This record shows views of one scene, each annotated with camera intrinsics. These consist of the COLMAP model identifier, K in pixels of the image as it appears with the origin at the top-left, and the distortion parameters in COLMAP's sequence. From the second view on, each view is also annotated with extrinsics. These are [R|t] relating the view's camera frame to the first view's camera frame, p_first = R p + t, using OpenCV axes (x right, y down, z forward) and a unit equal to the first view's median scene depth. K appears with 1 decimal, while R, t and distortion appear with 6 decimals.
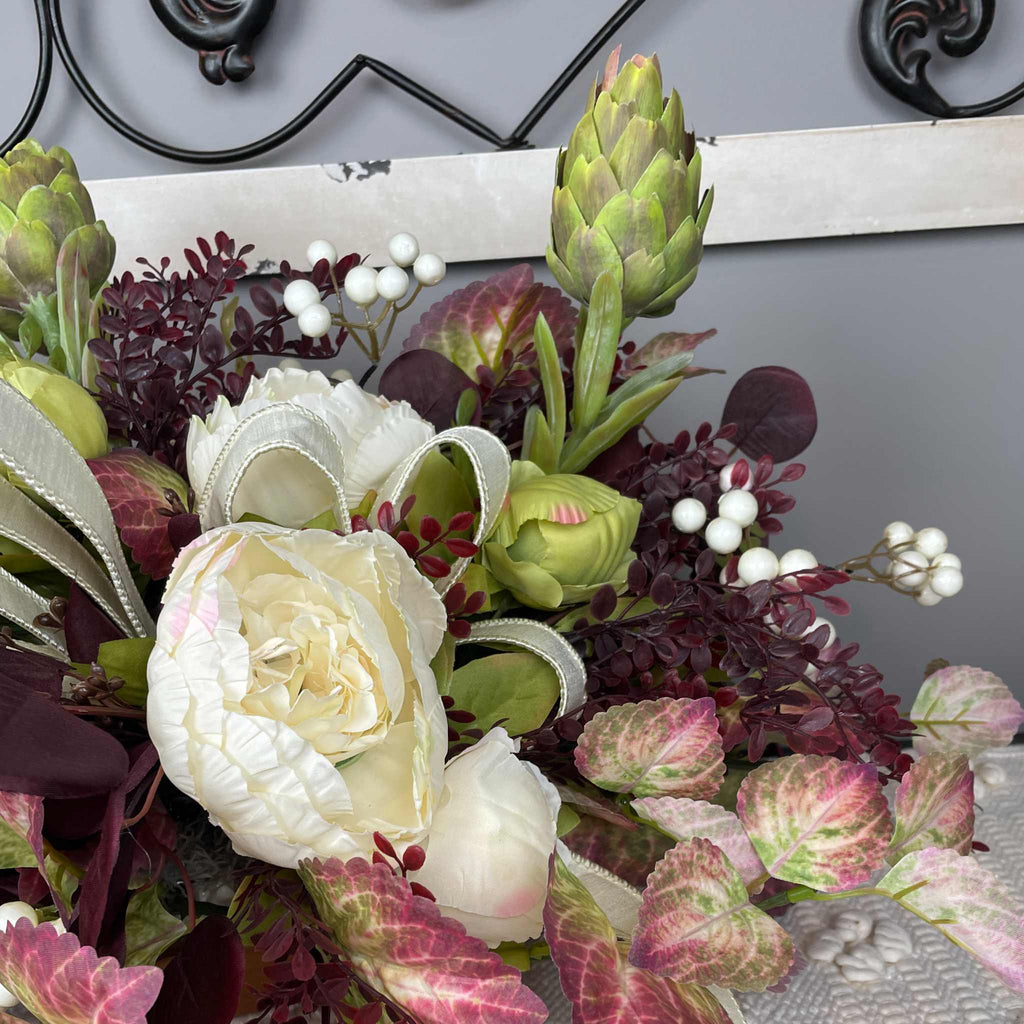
lens RADIAL K [[1148.4, 0, 508.5], [0, 1148.4, 705.5], [0, 0, 1]] dist [0.090145, -0.134779]
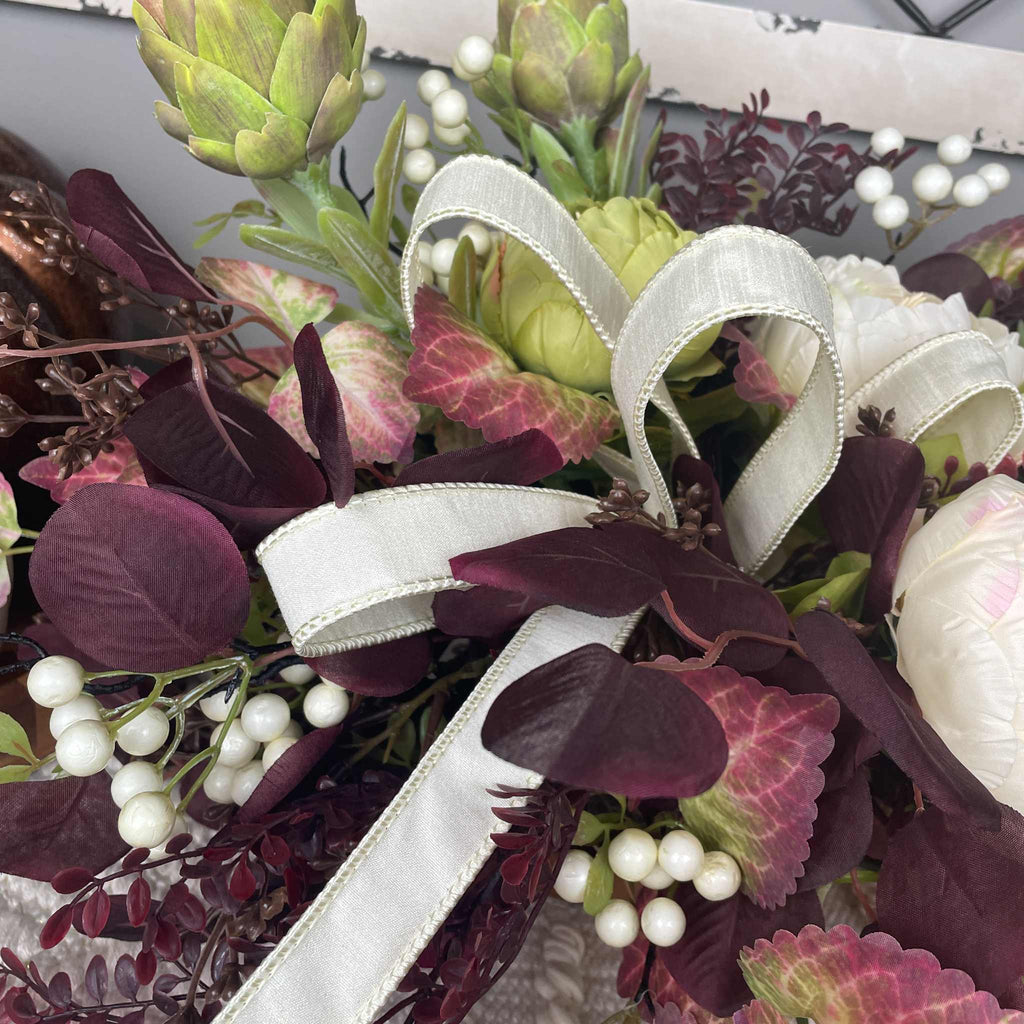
lens RADIAL K [[1035.1, 0, 517.4], [0, 1035.1, 440.6], [0, 0, 1]] dist [0.084747, -0.141200]
pose [[0.978080, 0.184212, 0.097086, -0.614465], [-0.185694, 0.982587, 0.006374, -0.104940], [-0.094221, -0.024262, 0.995256, 0.170596]]
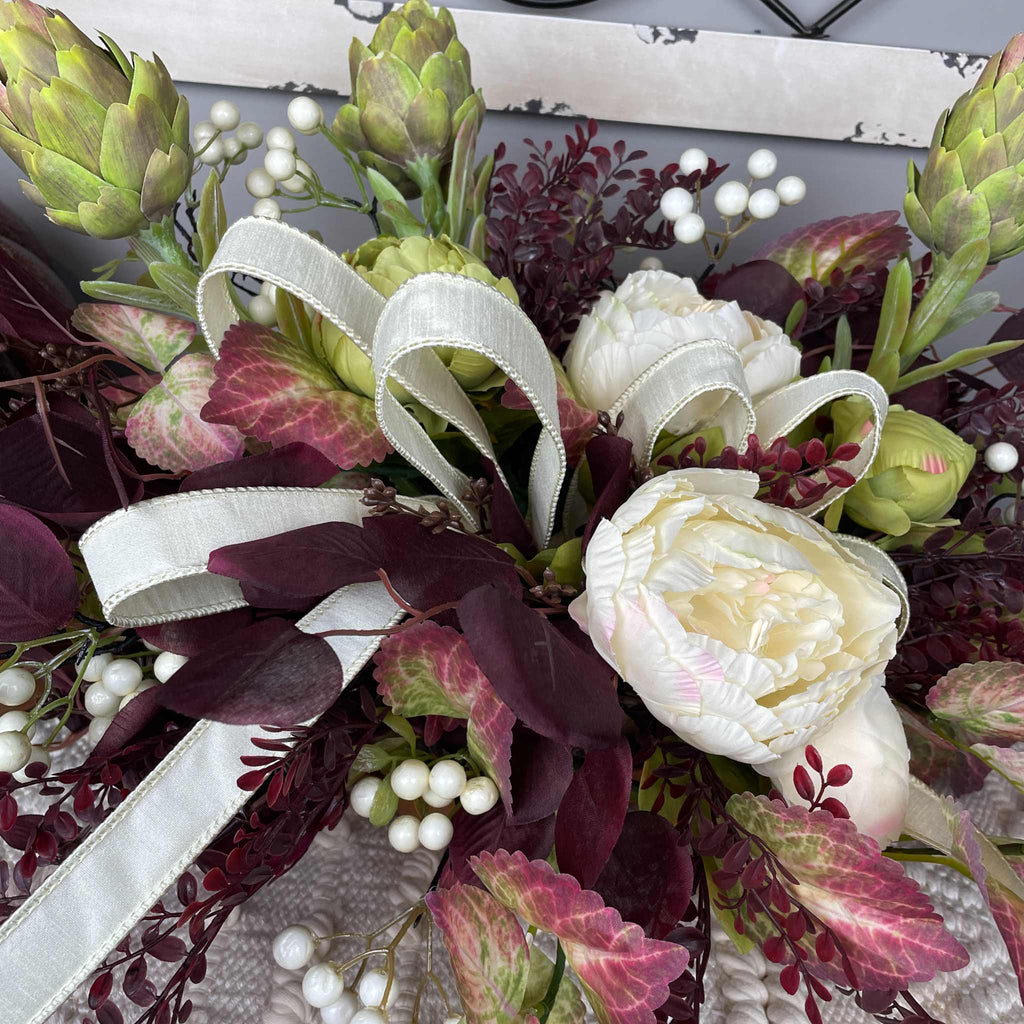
lens RADIAL K [[1029.1, 0, 508.9], [0, 1029.1, 498.2], [0, 0, 1]] dist [0.070633, -0.112830]
pose [[0.989450, 0.142165, 0.027883, -0.383729], [-0.144025, 0.986060, 0.083319, -0.160044], [-0.015649, -0.086455, 0.996133, 0.000930]]
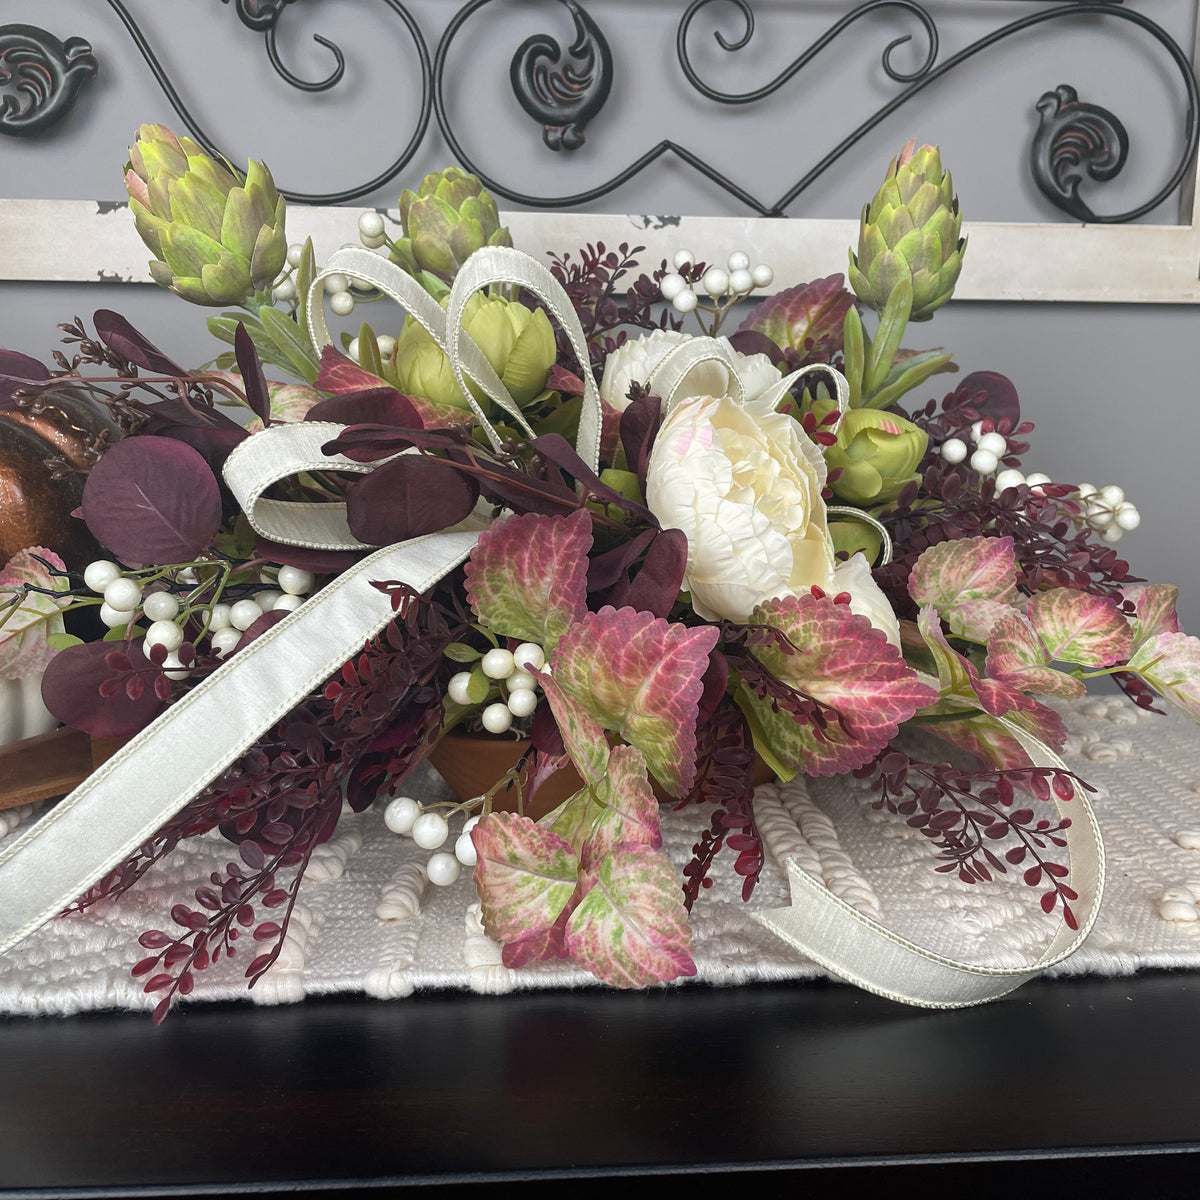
lens RADIAL K [[1200.8, 0, 651.4], [0, 1200.8, 592.4], [0, 0, 1]] dist [0.113206, -0.204027]
pose [[0.994110, 0.064151, 0.087353, -0.363120], [-0.045959, 0.979471, -0.196275, 0.343143], [-0.098151, 0.191104, 0.976650, -0.394792]]
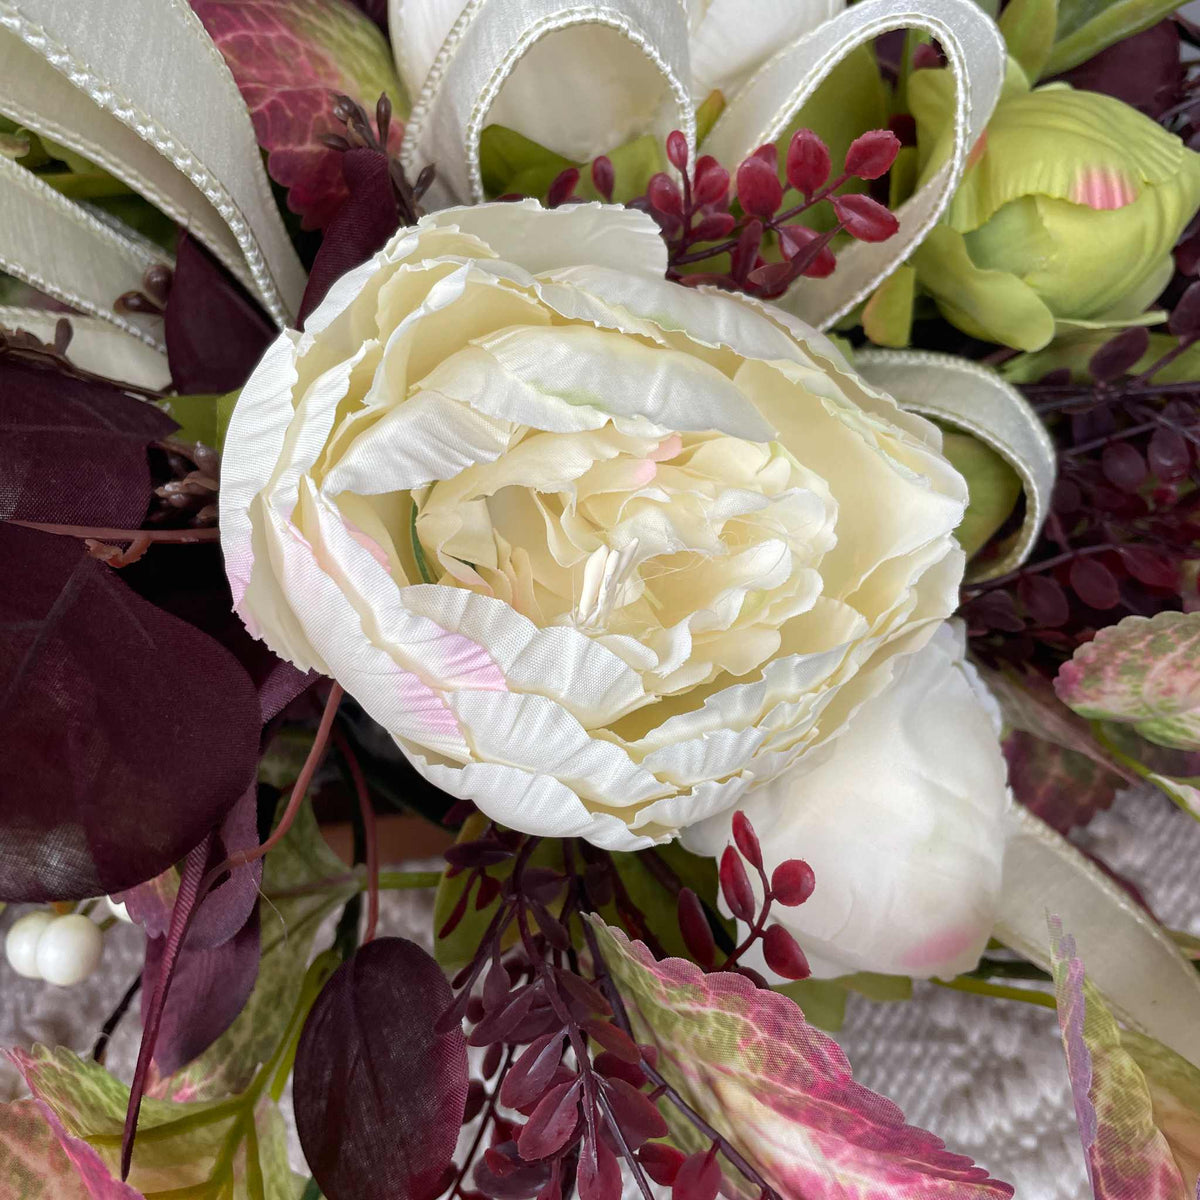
lens RADIAL K [[1229.1, 0, 609.8], [0, 1229.1, 593.5], [0, 0, 1]] dist [0.093695, -0.184408]
pose [[0.992696, 0.111826, -0.045270, -0.125819], [-0.095289, 0.956923, 0.274260, -0.126599], [0.073989, -0.267943, 0.960590, 0.396474]]
